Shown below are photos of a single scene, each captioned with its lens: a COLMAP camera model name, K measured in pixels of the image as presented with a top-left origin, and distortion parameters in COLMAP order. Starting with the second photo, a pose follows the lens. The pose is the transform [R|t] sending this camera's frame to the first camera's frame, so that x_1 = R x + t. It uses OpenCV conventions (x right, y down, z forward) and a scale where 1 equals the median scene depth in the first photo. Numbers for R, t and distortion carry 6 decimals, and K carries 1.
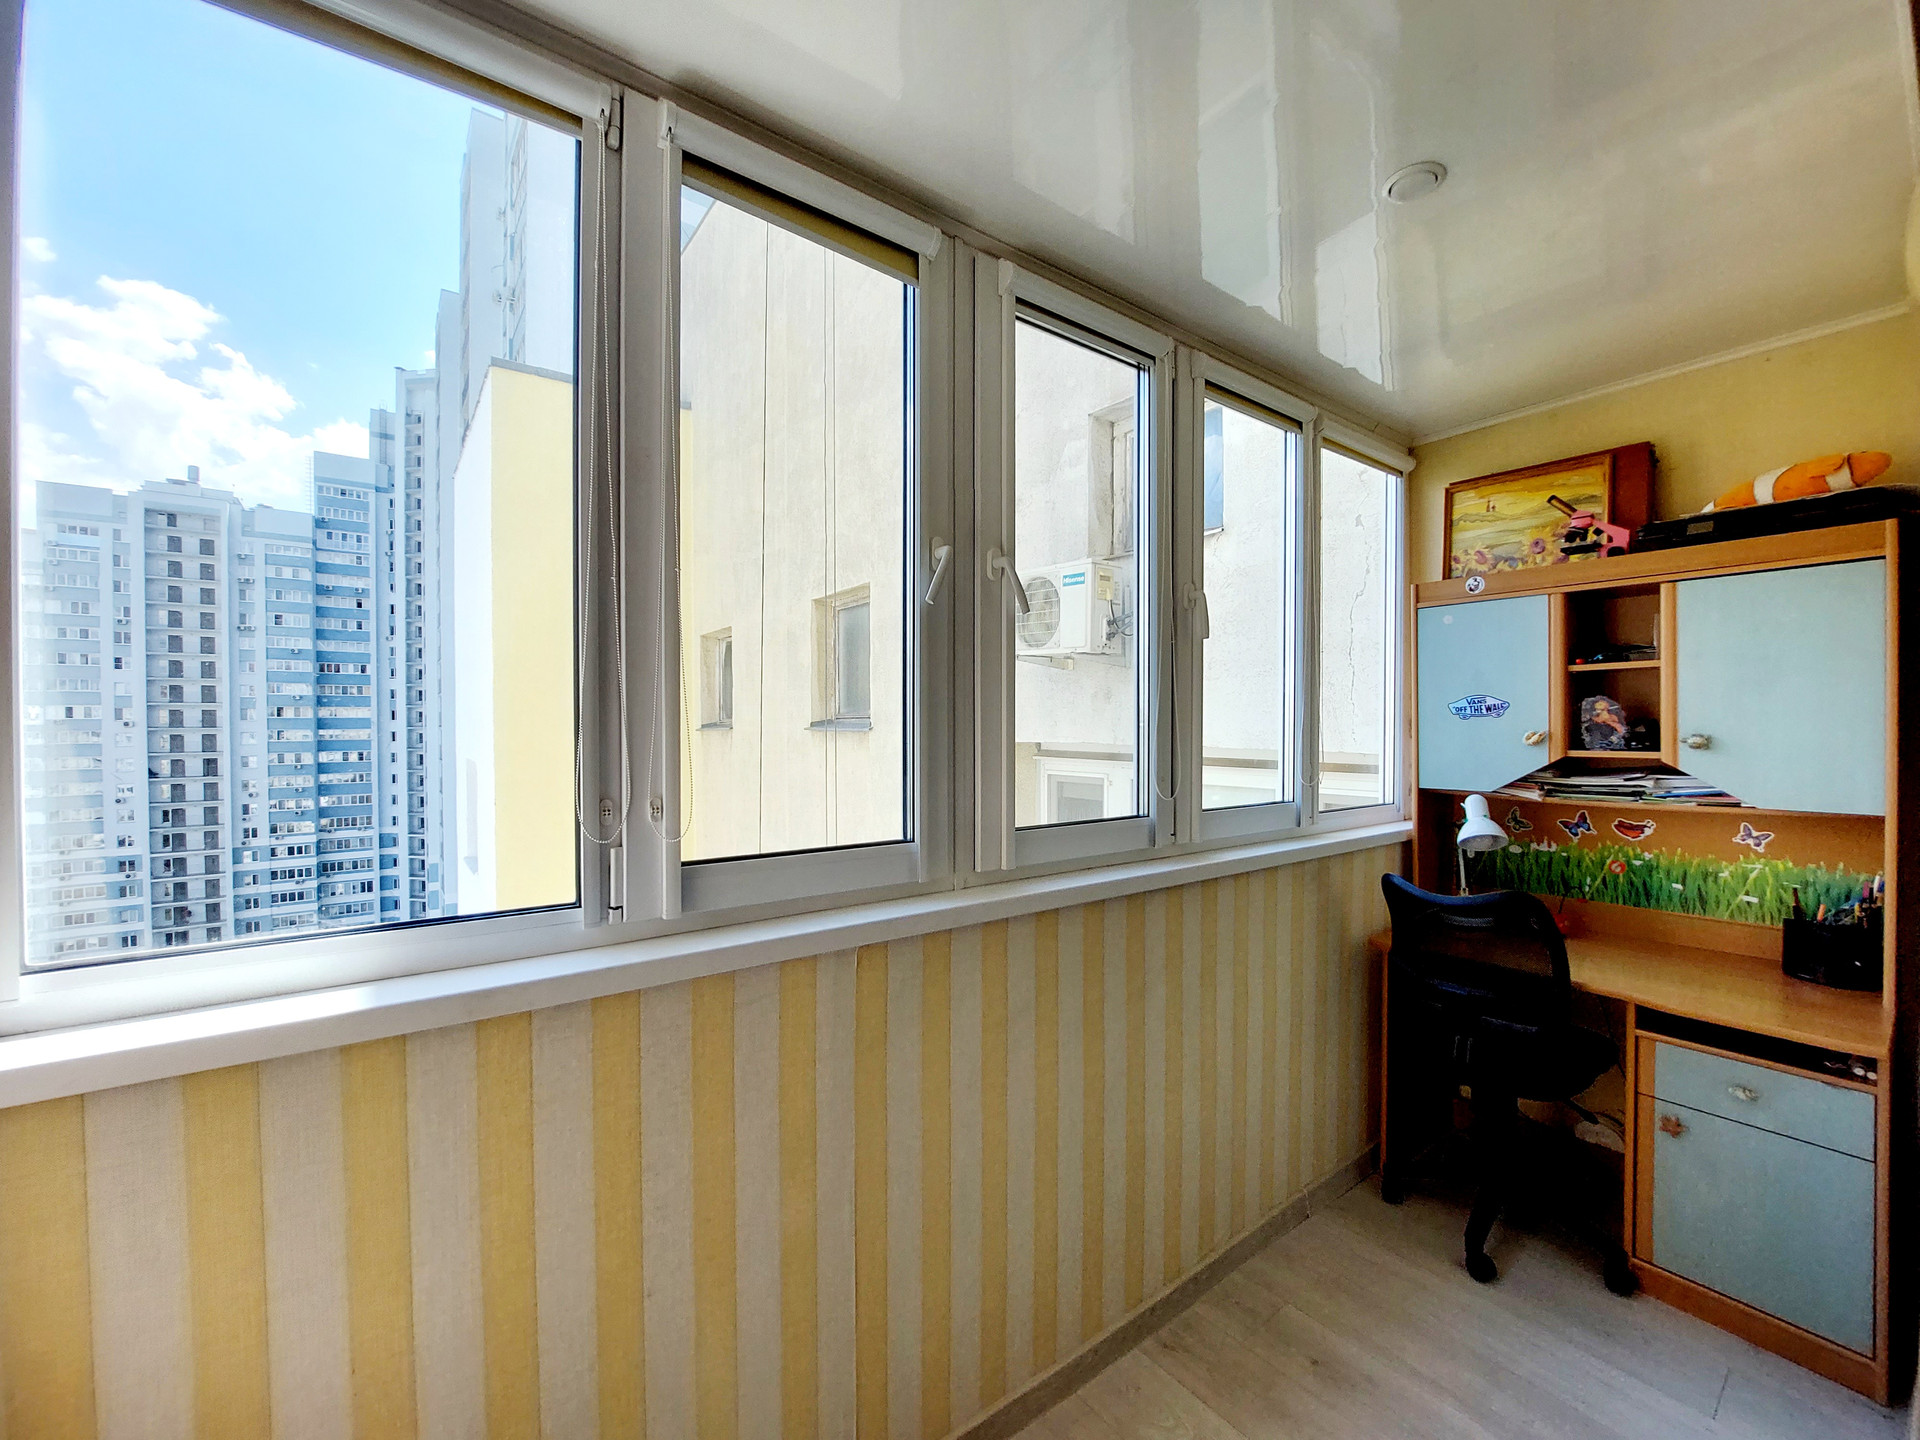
lens RADIAL K [[765.3, 0, 971.5], [0, 765.3, 737.4], [0, 0, 1]] dist [-0.013951, -0.000866]
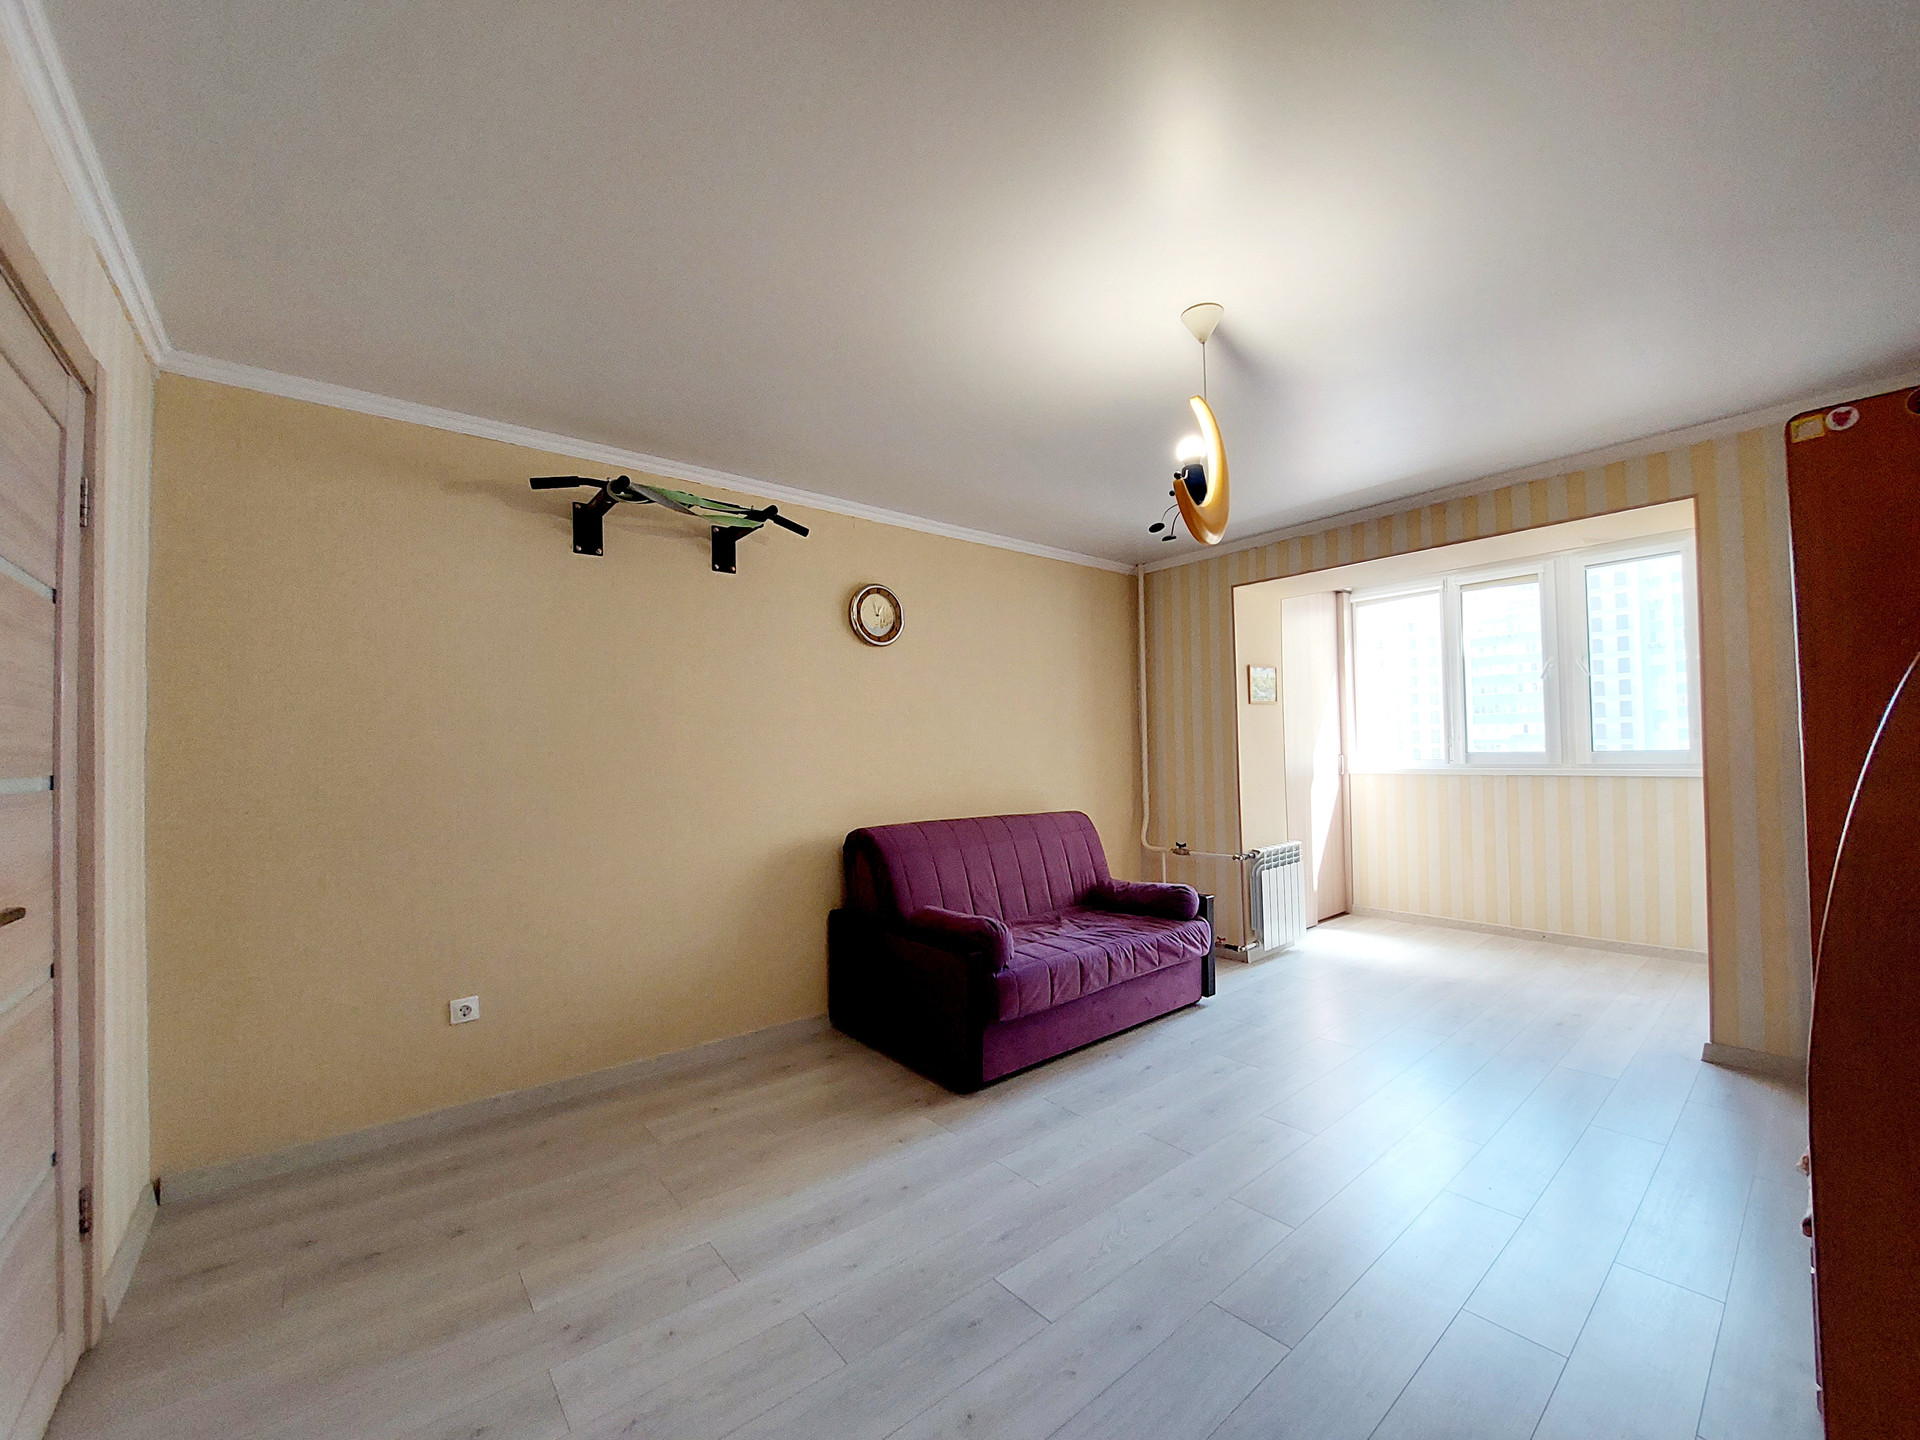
lens RADIAL K [[765.3, 0, 971.5], [0, 765.3, 737.4], [0, 0, 1]] dist [-0.013951, -0.000866]
pose [[0.049913, -0.022687, -0.998496, 2.895485], [0.008594, 0.999715, -0.022285, 0.127013], [0.998717, -0.007469, 0.050093, -1.526539]]
